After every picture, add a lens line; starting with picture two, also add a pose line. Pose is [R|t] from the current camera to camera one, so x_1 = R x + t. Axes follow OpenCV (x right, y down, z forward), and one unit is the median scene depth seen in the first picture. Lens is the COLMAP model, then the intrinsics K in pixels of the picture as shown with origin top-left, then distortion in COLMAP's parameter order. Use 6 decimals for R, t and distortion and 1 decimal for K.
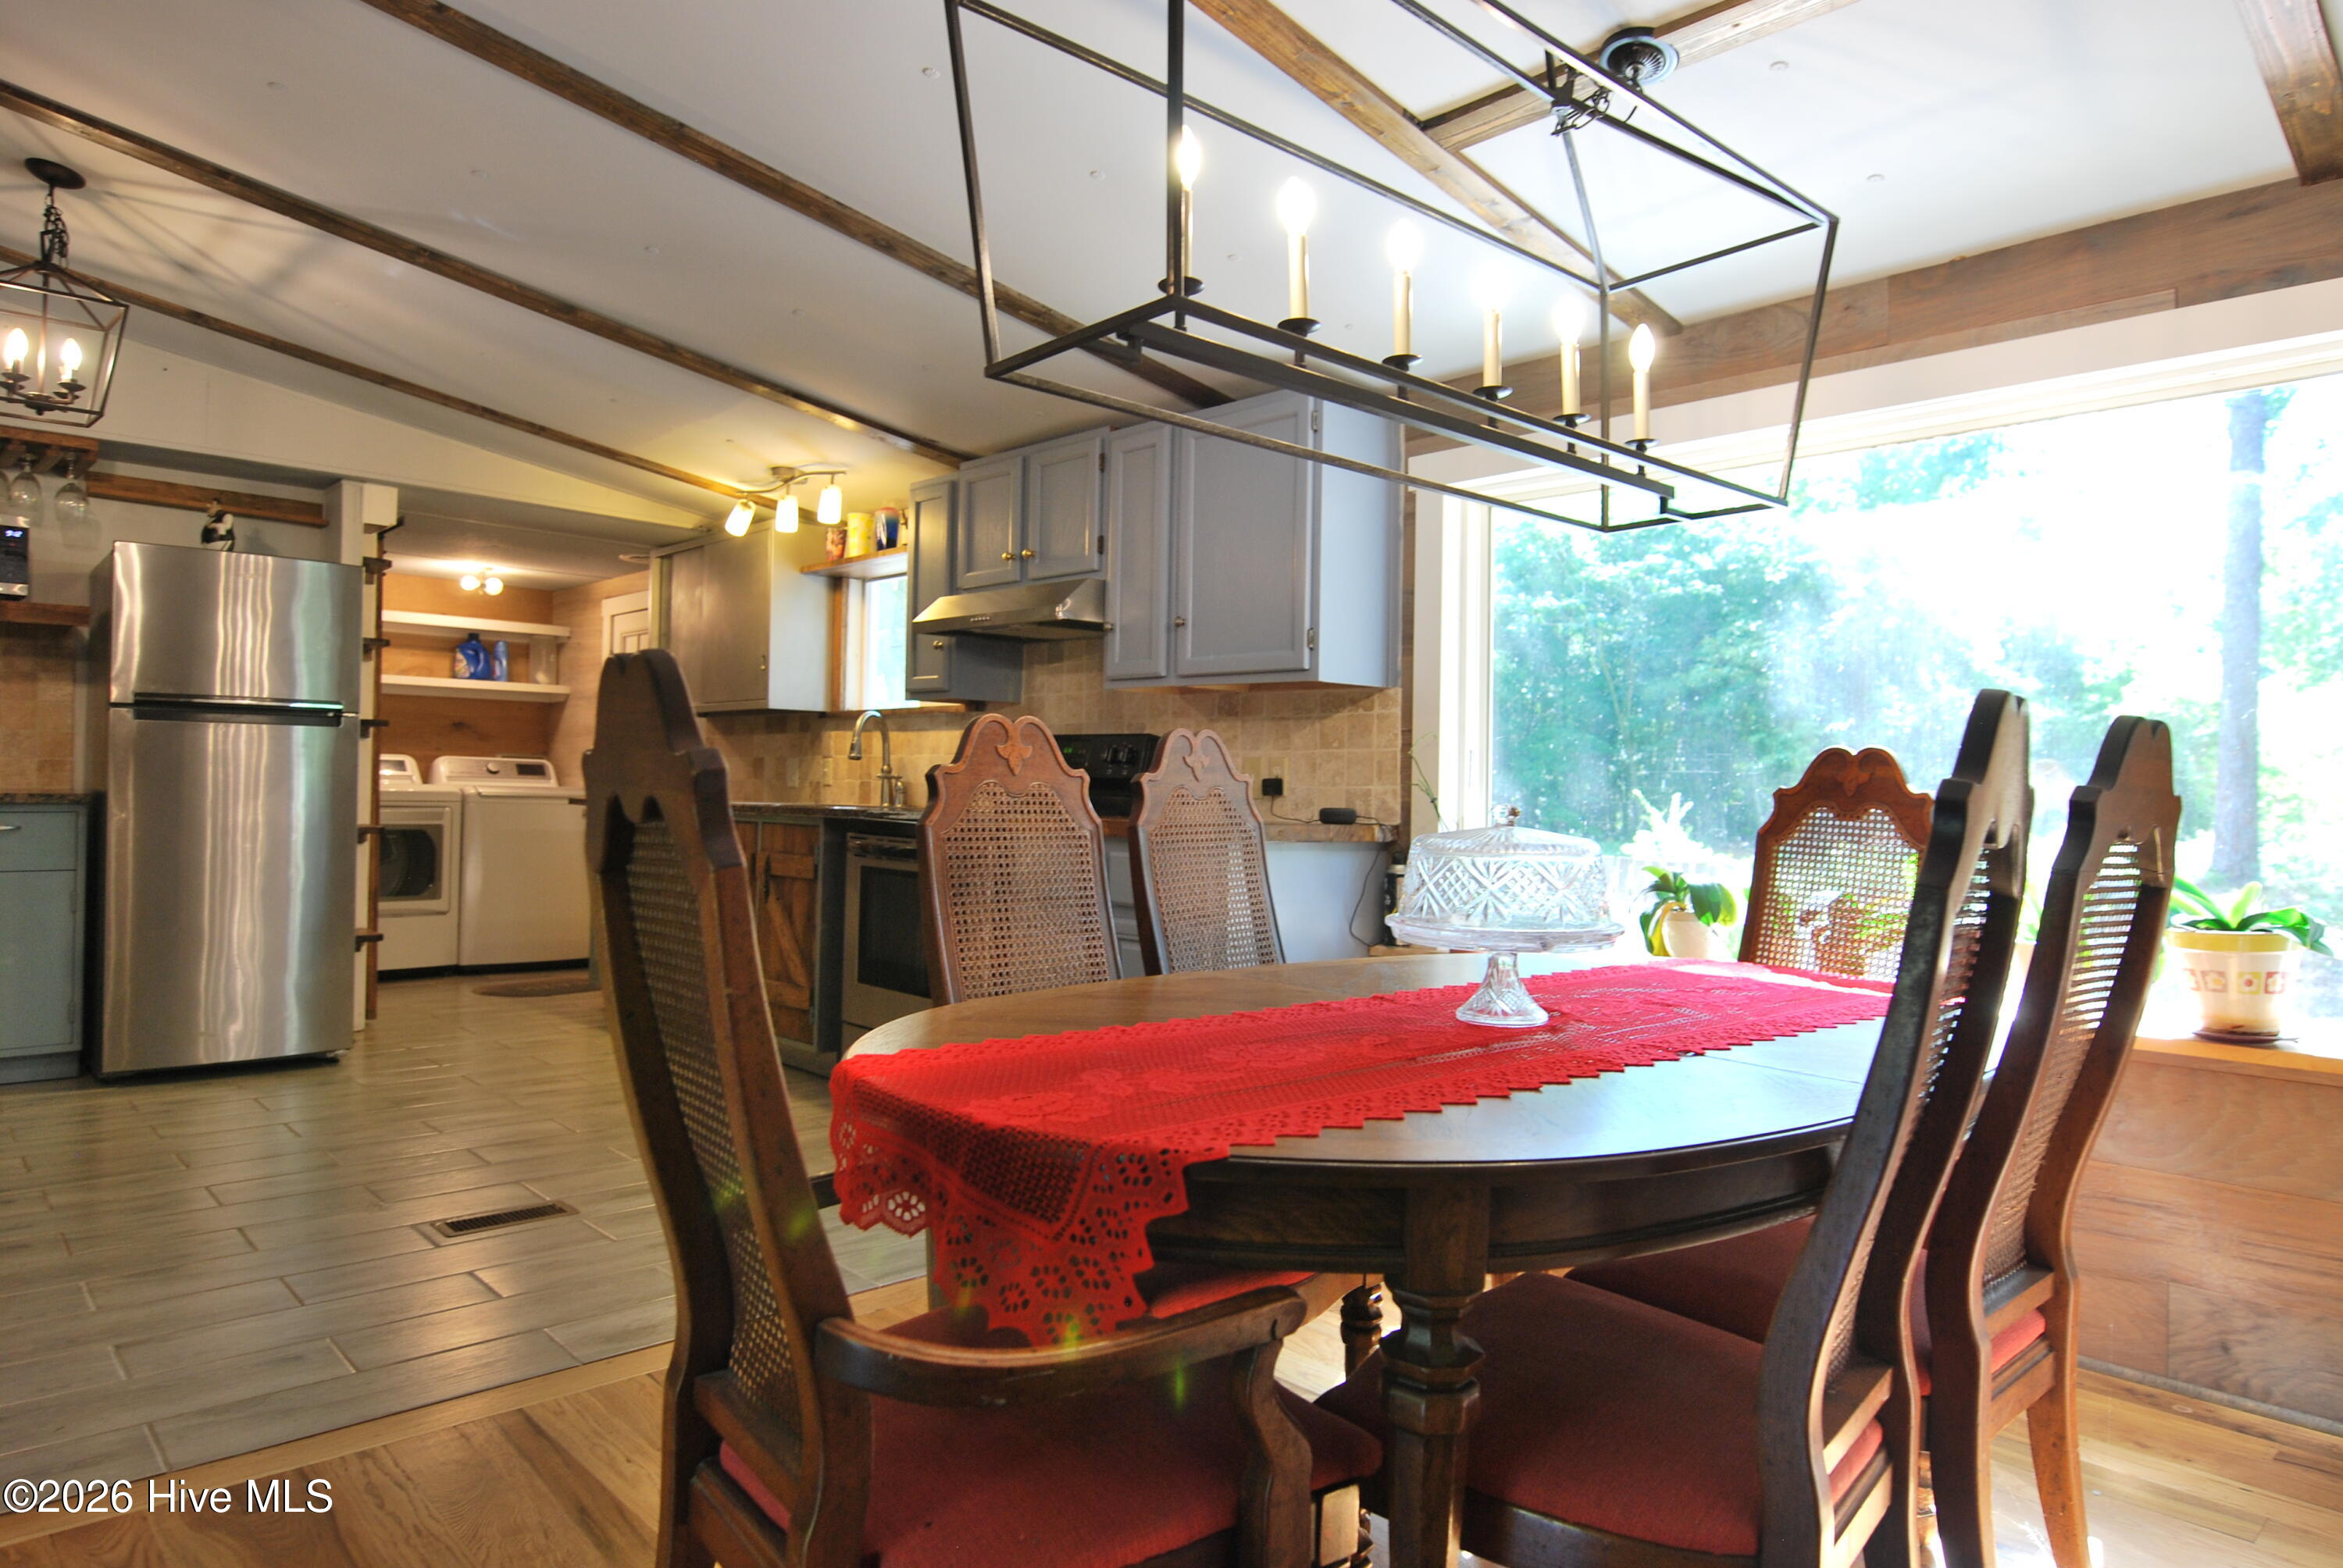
lens RADIAL K [[1418.9, 0, 1168.0], [0, 1418.9, 776.5], [0, 0, 1]] dist [-0.011644, -0.002915]
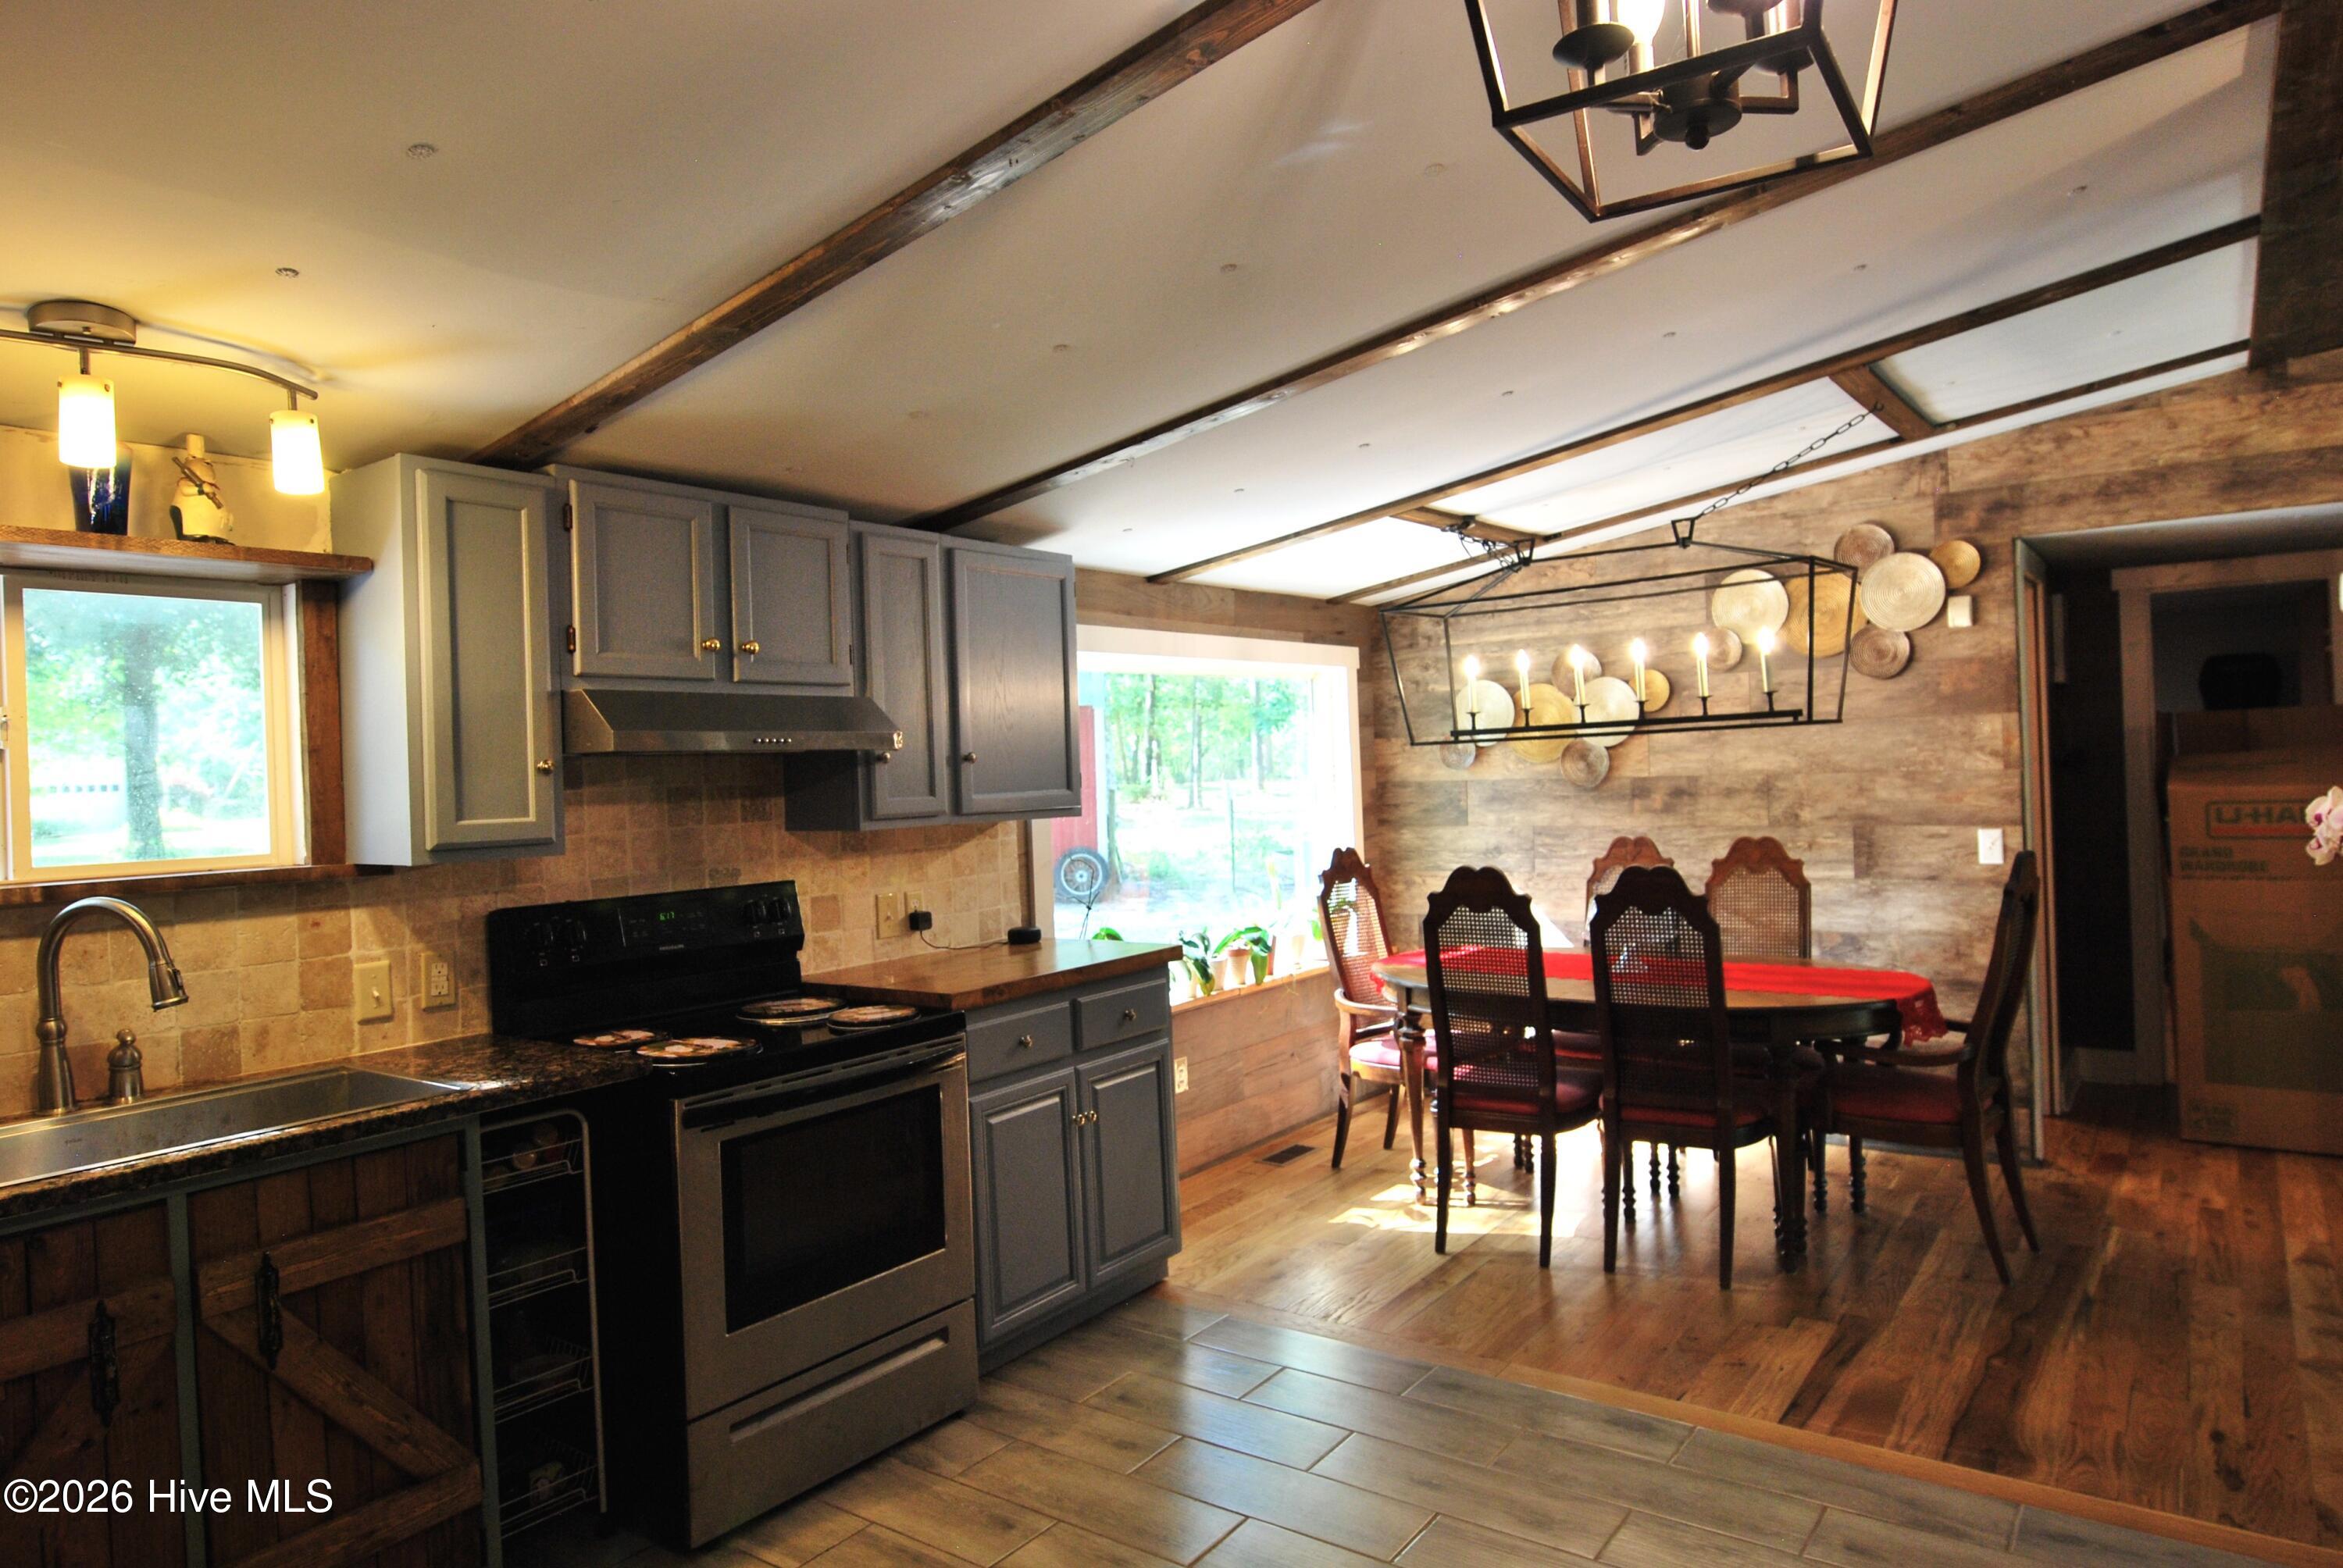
lens RADIAL K [[1418.9, 0, 1174.8], [0, 1418.9, 784.5], [0, 0, 1]] dist [-0.011644, -0.002915]
pose [[-0.154872, -0.016243, 0.987801, -0.961863], [0.038446, 0.999008, 0.022455, -0.106348], [-0.987186, 0.041455, -0.154094, 1.011264]]
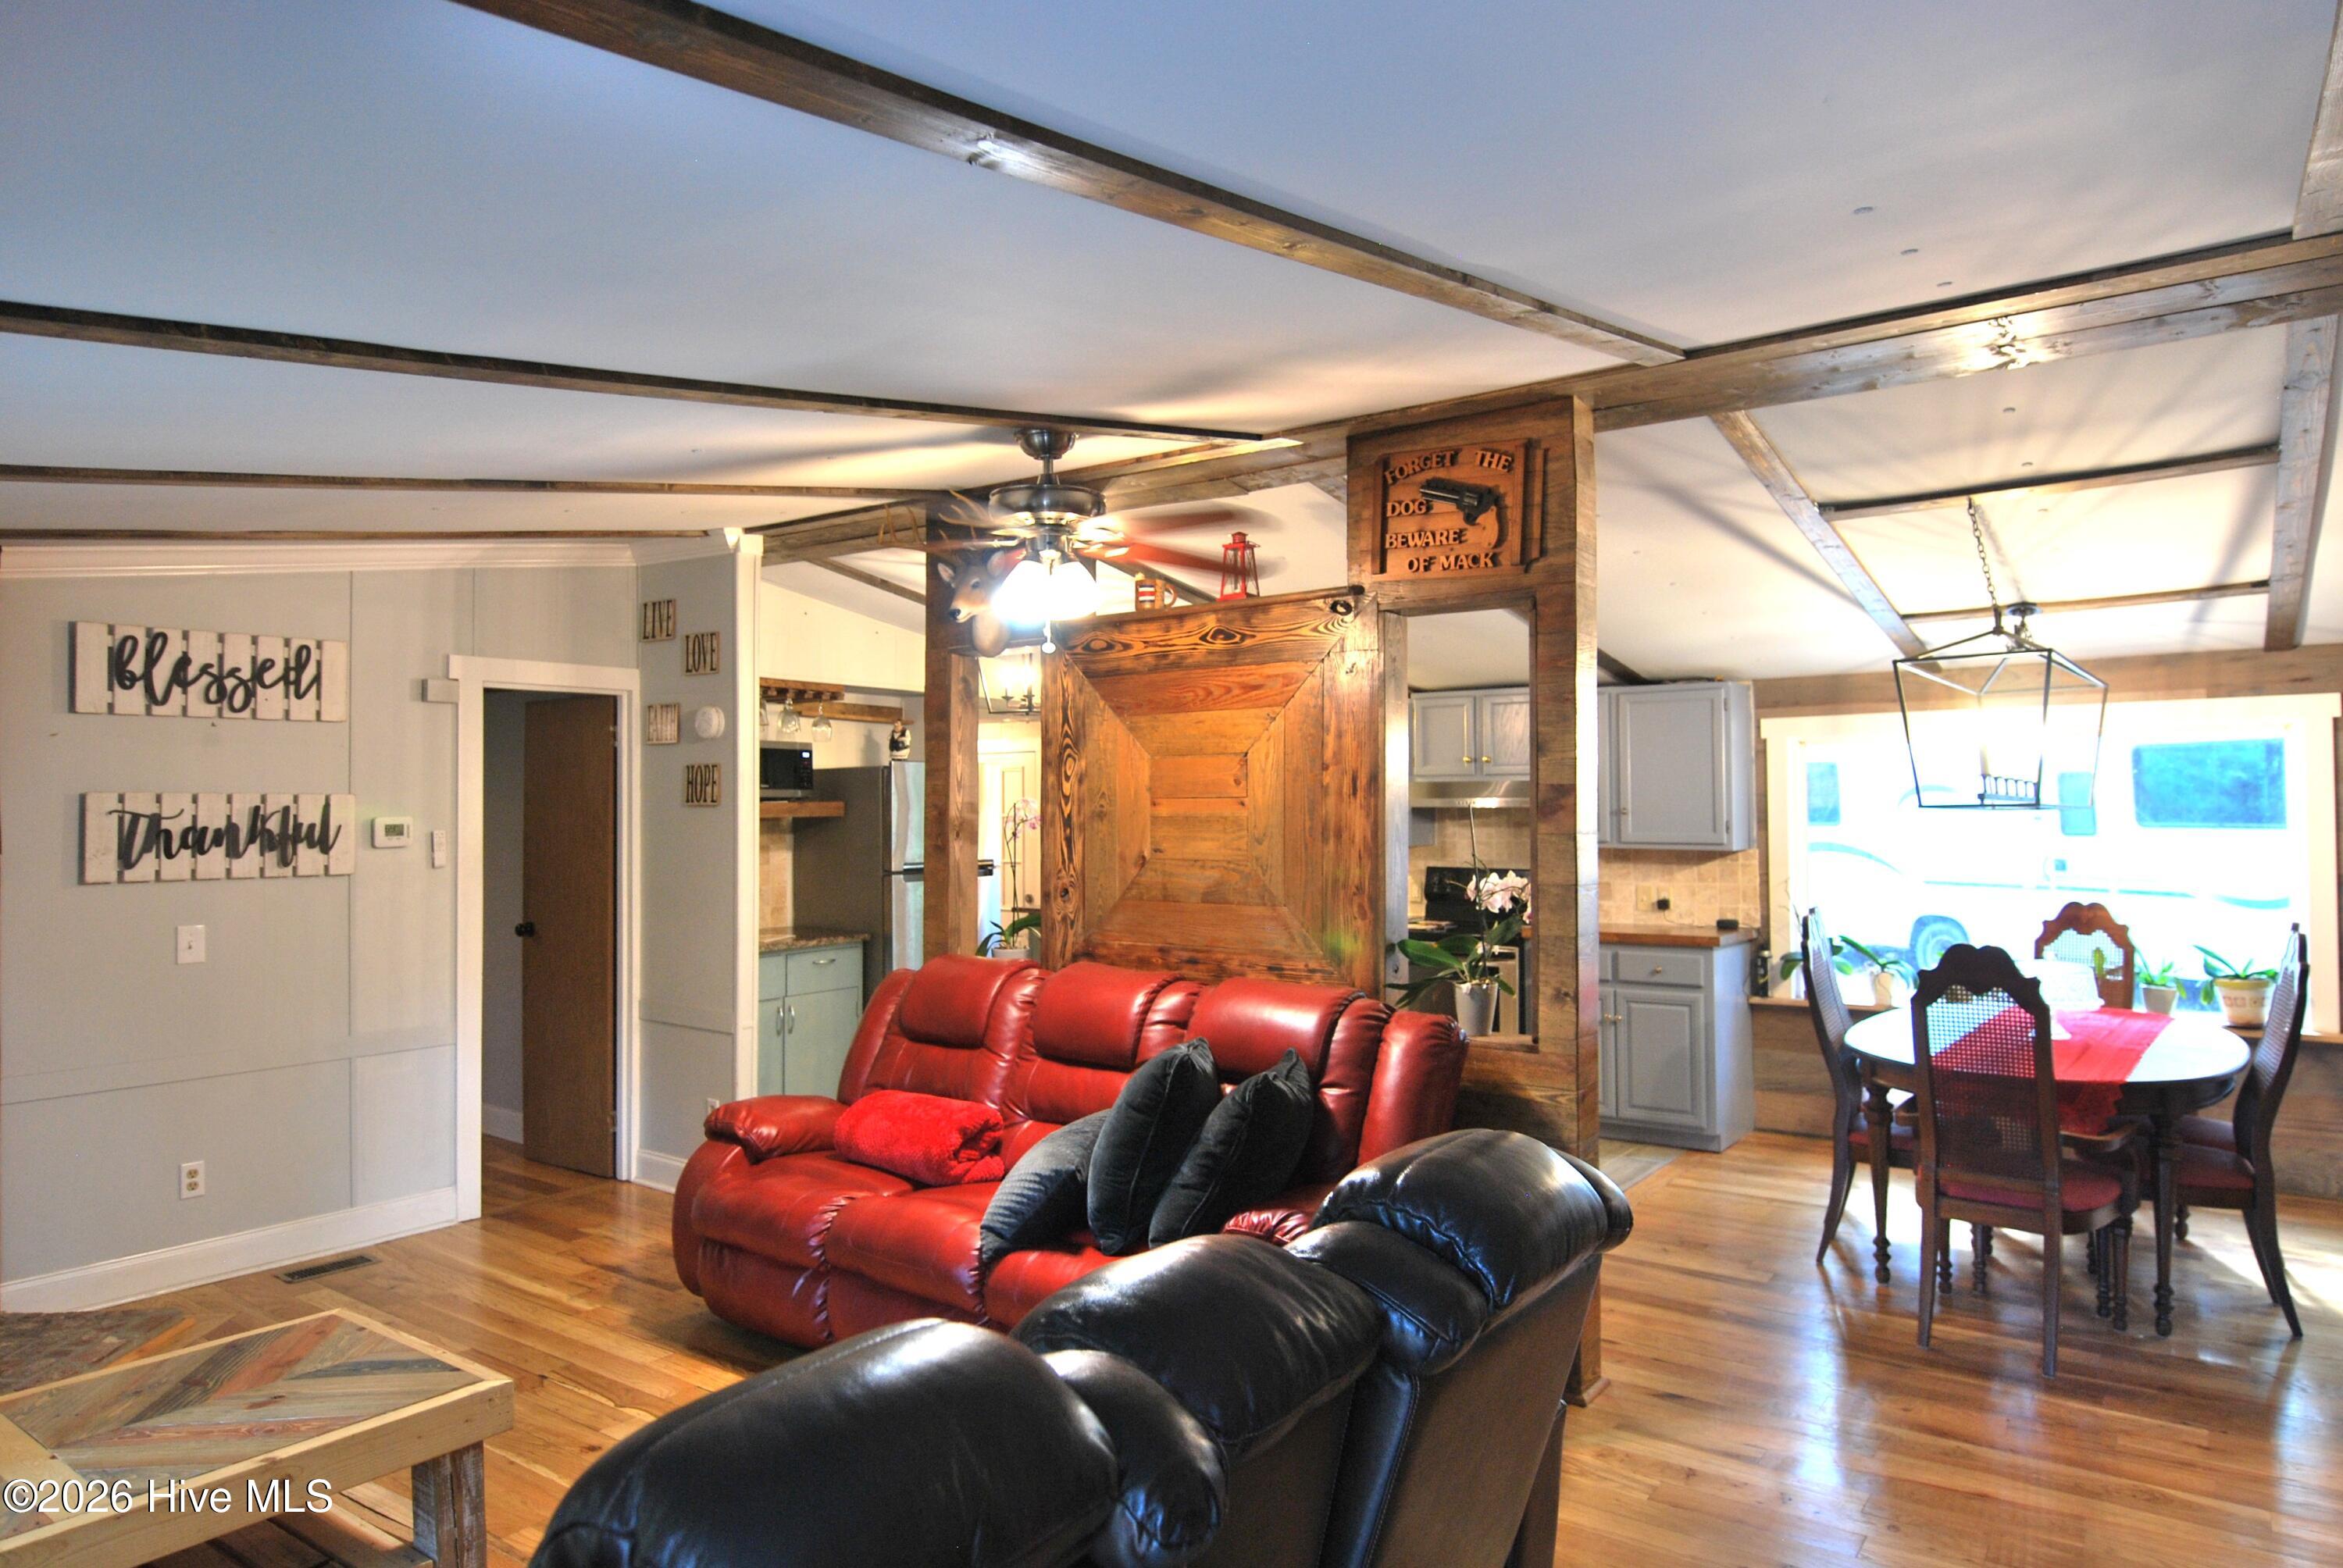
lens RADIAL K [[1418.9, 0, 1176.4], [0, 1418.9, 780.2], [0, 0, 1]] dist [-0.011644, -0.002915]
pose [[0.982427, -0.021620, 0.185390, -0.829807], [0.023860, 0.999667, -0.009859, -0.142116], [-0.185115, 0.014109, 0.982616, -0.561548]]
